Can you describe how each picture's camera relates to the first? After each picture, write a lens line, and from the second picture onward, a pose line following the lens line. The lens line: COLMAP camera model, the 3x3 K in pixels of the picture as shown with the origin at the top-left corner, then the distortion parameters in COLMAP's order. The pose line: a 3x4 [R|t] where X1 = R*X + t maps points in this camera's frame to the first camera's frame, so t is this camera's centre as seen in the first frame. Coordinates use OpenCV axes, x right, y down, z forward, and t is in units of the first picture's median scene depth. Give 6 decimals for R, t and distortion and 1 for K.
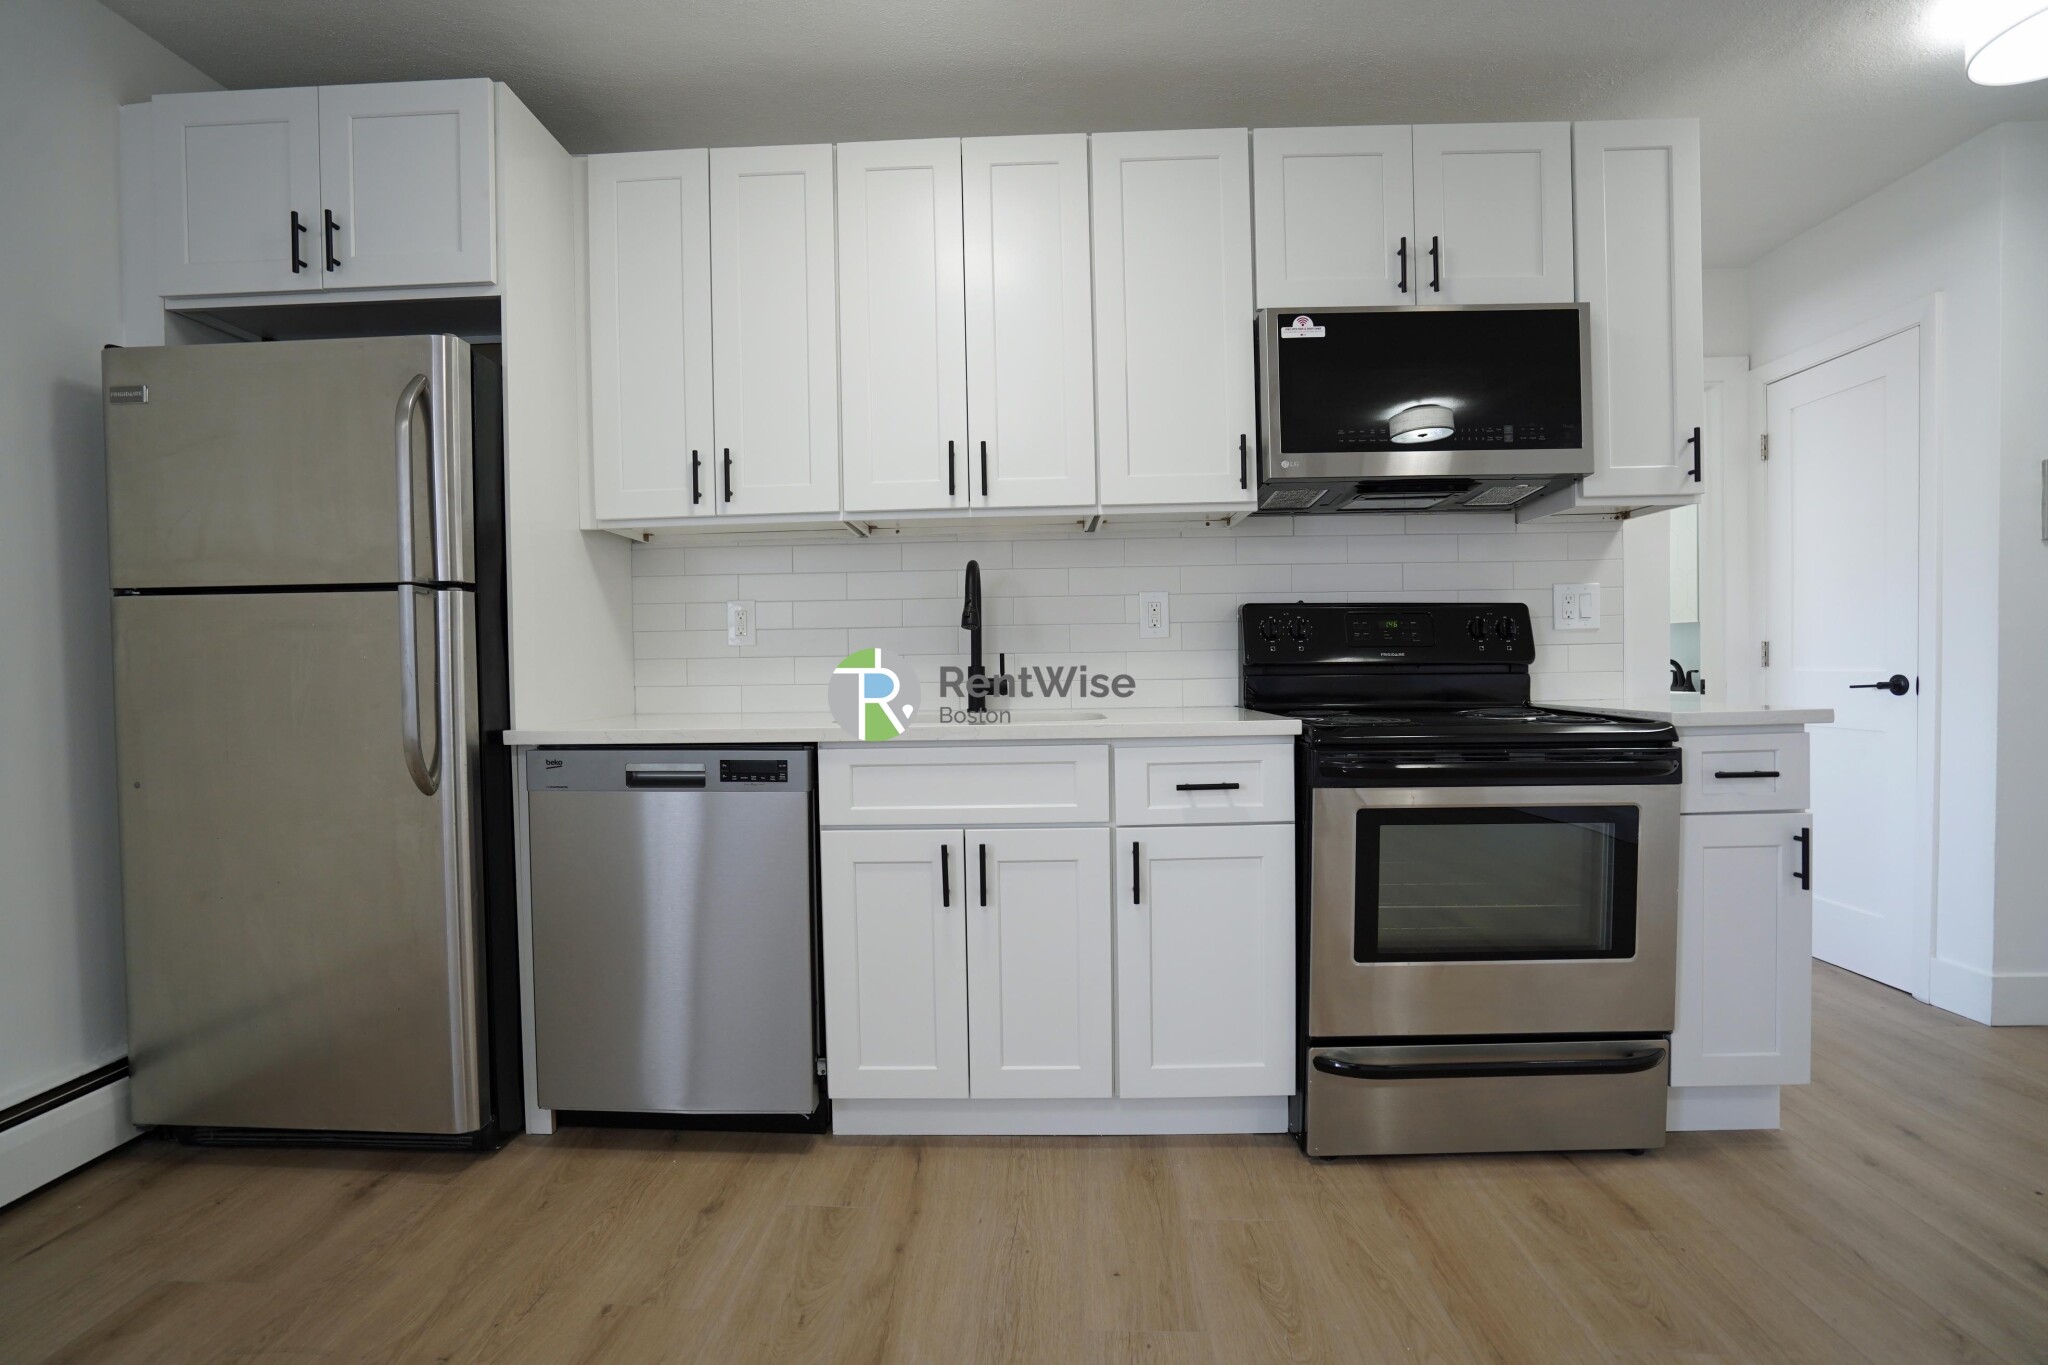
lens RADIAL K [[932.7, 0, 1024.7], [0, 932.7, 695.6], [0, 0, 1]] dist [-0.061981, 0.021906]
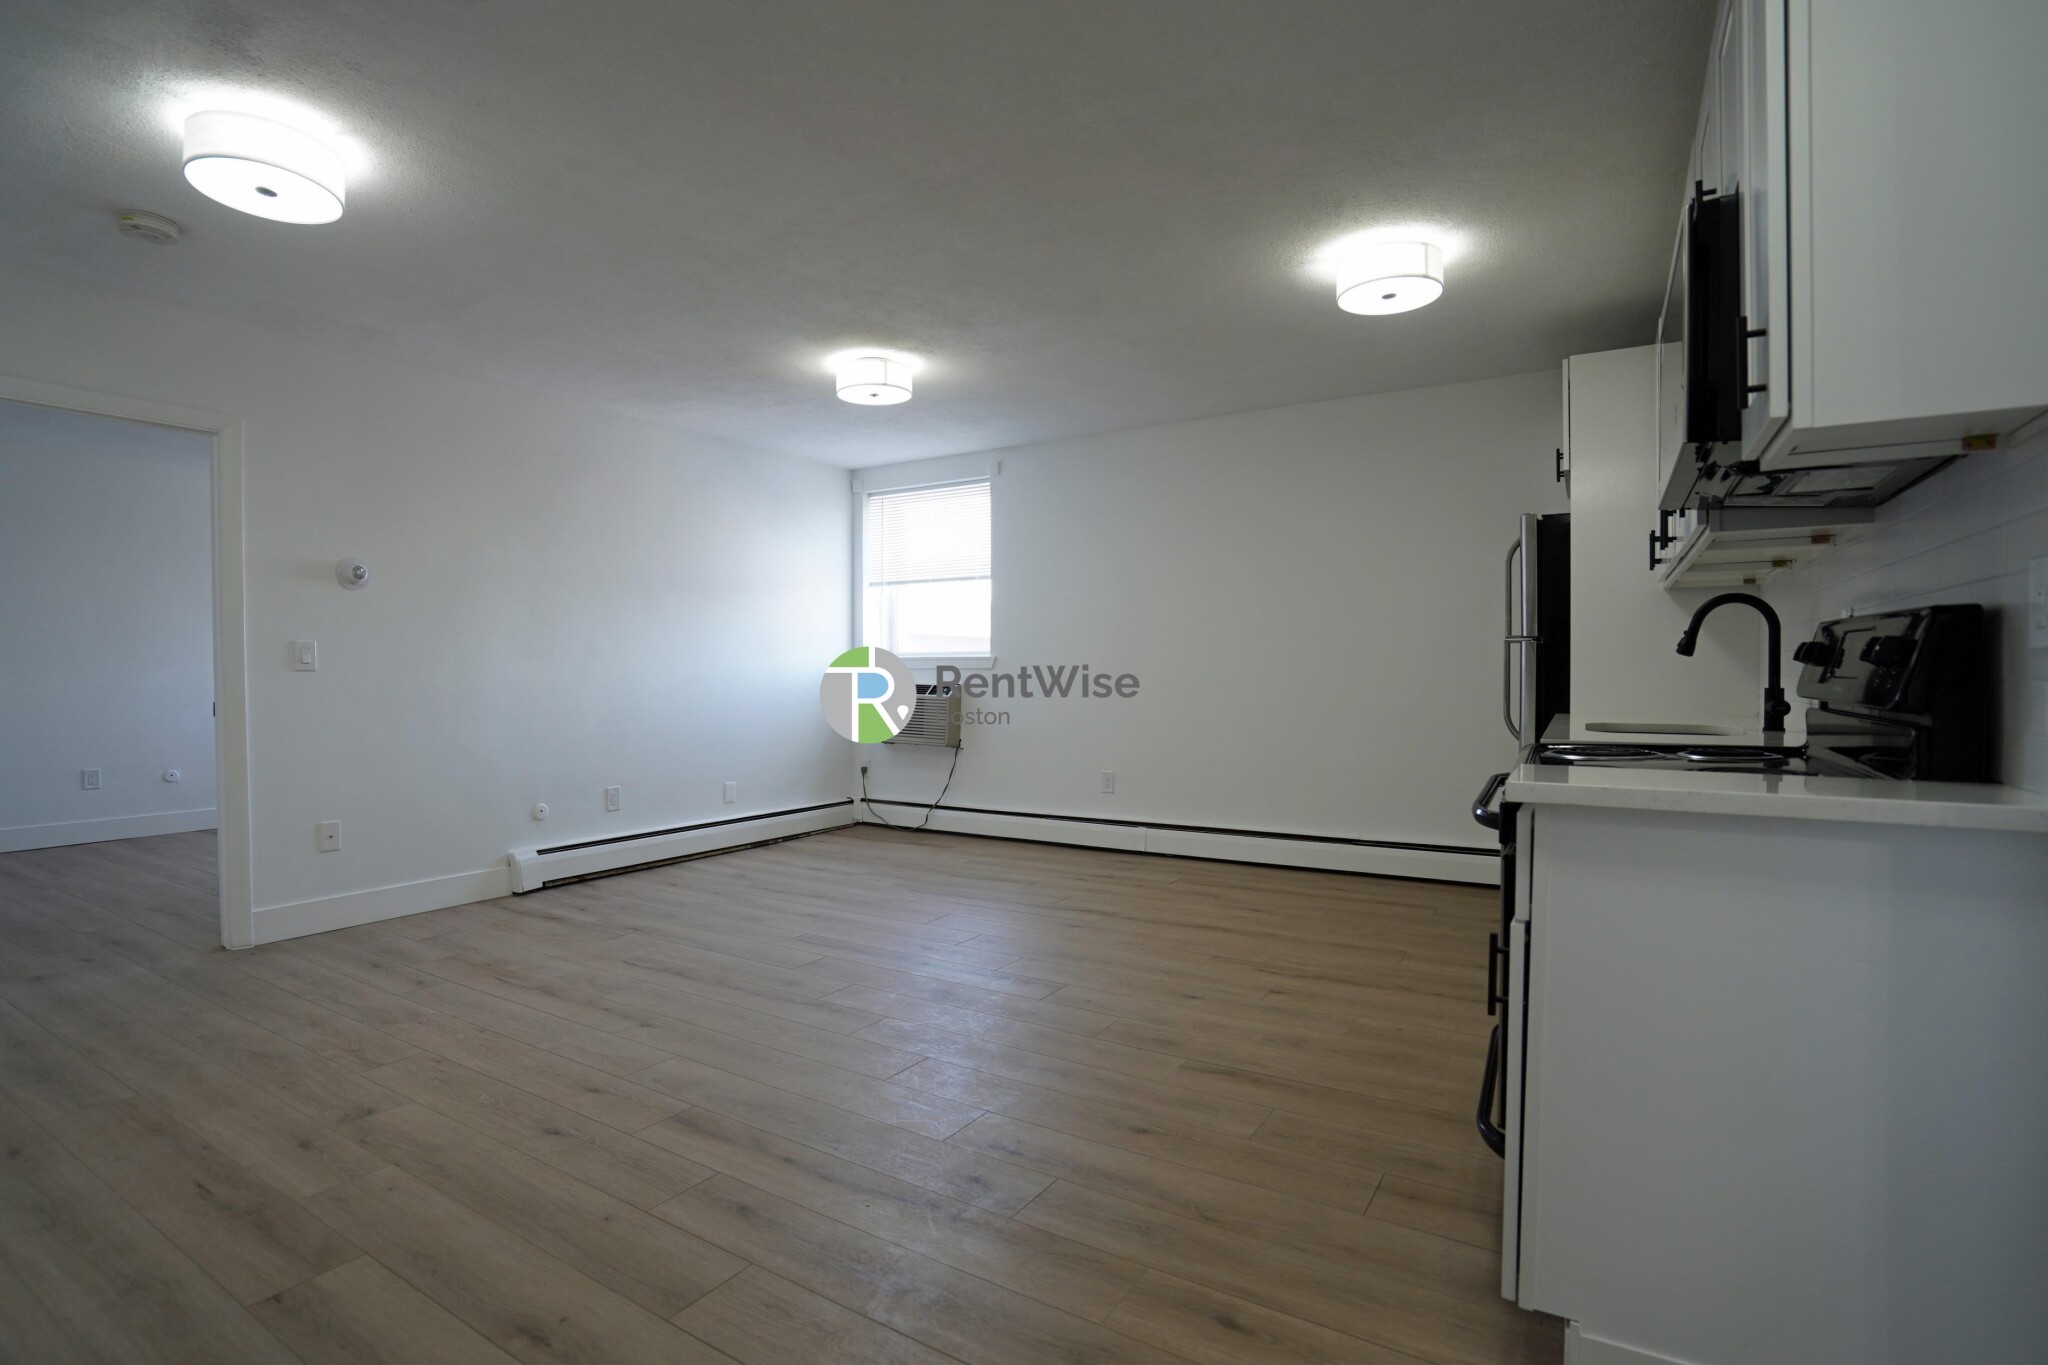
lens RADIAL K [[961.9, 0, 1024.0], [0, 961.9, 682.5], [0, 0, 1]] dist [-0.058741, 0.024776]
pose [[-0.459951, 0.024148, -0.887616, 1.636862], [-0.021700, 0.999026, 0.038423, -0.074909], [0.887679, 0.036934, -0.458979, 0.924167]]
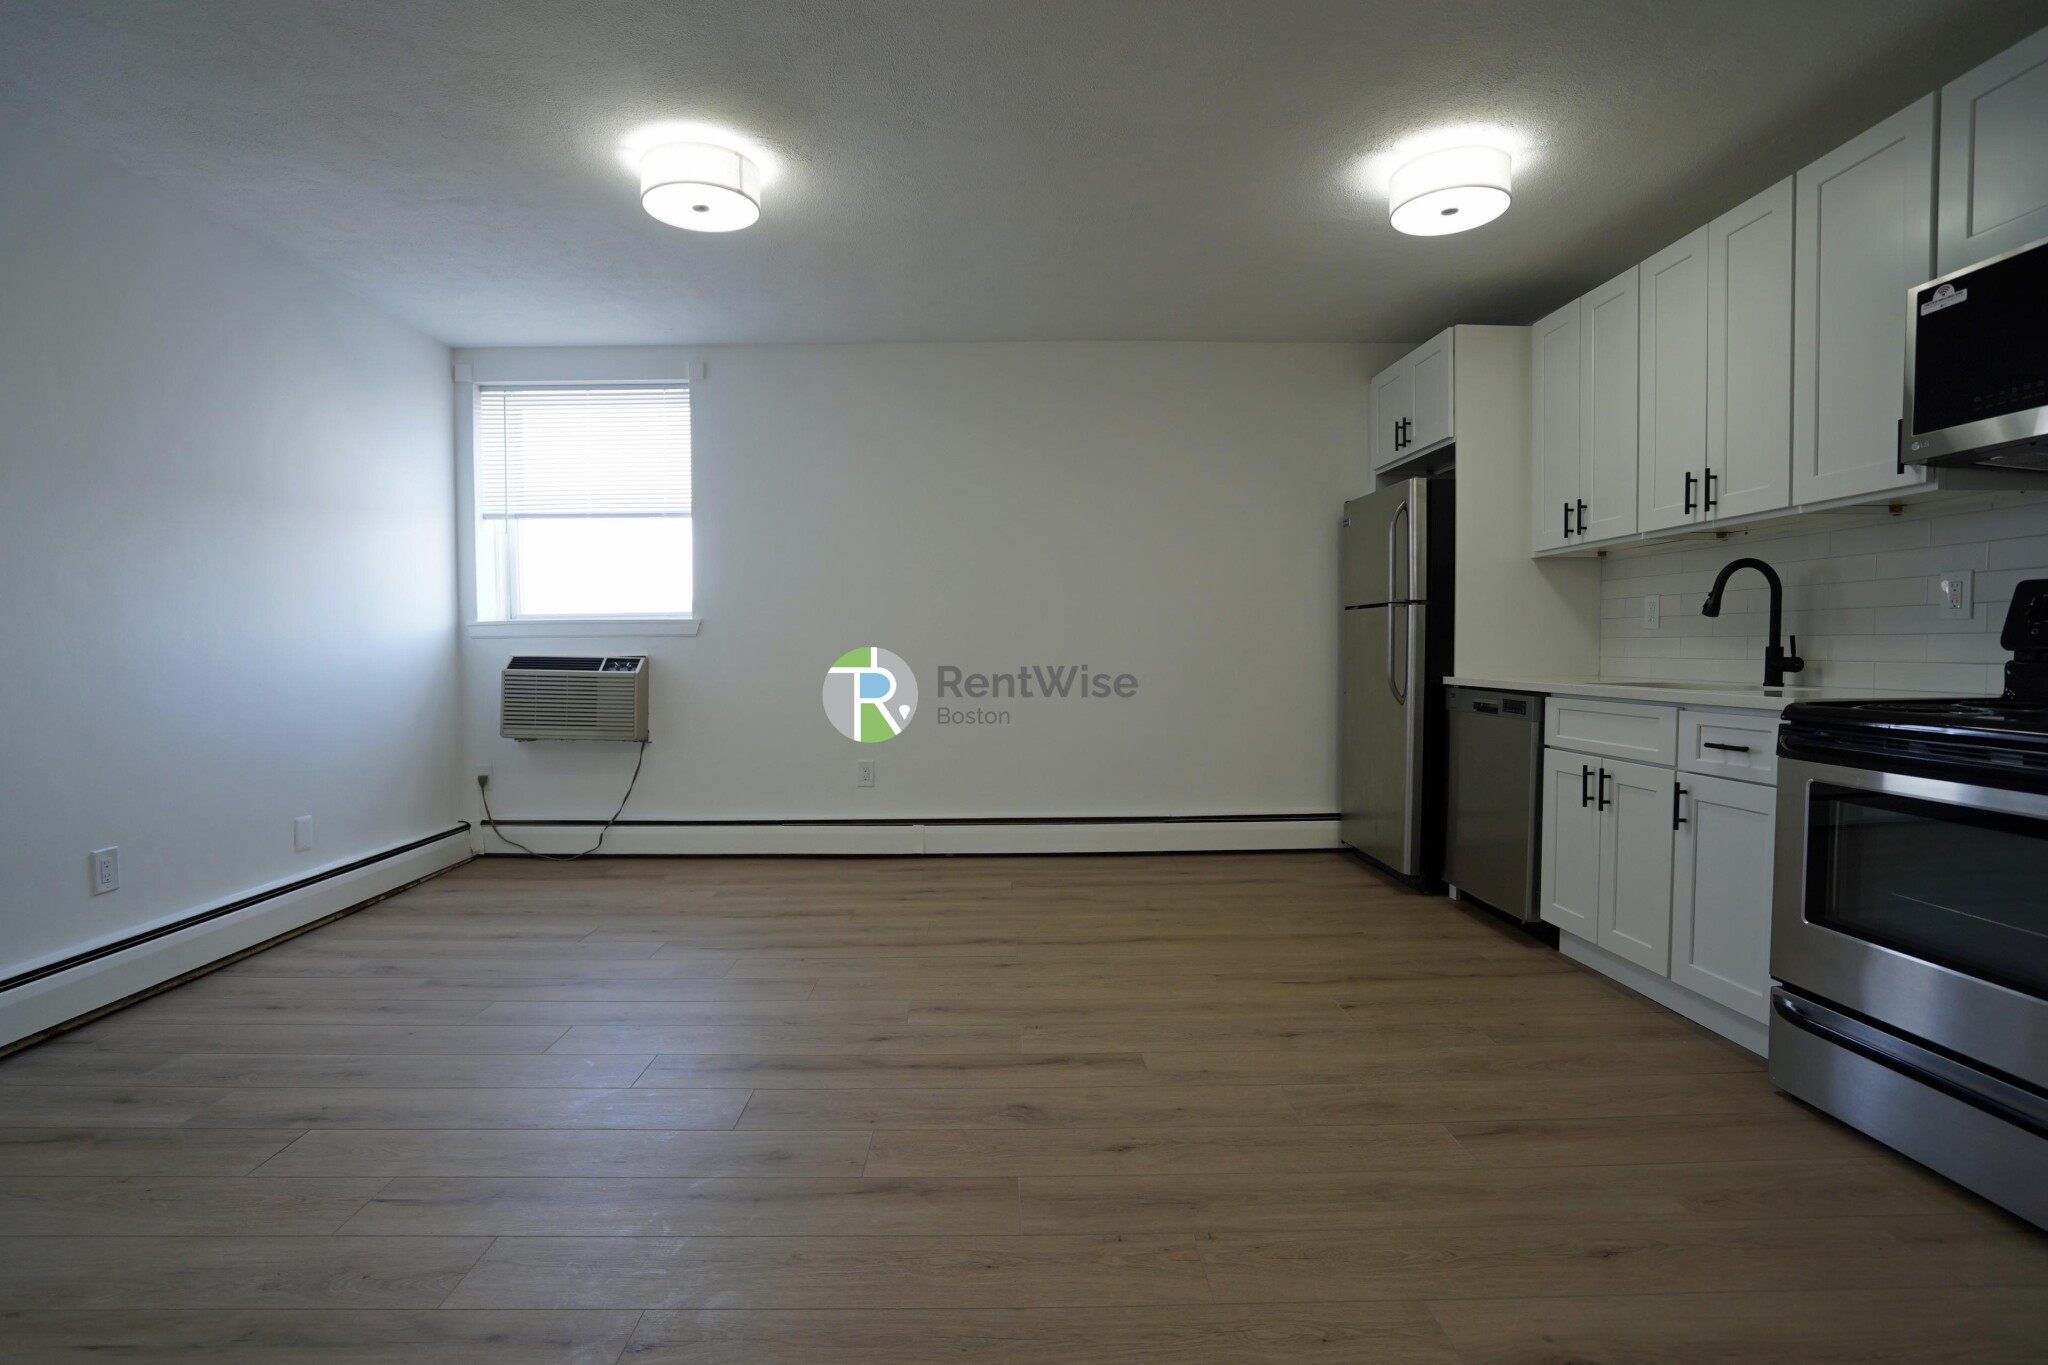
lens RADIAL K [[961.9, 0, 1024.0], [0, 961.9, 682.5], [0, 0, 1]] dist [-0.058741, 0.024776]
pose [[0.083818, 0.051880, -0.995130, 1.319427], [-0.030080, 0.998320, 0.049513, -0.020292], [0.996027, 0.025784, 0.085238, -0.031182]]
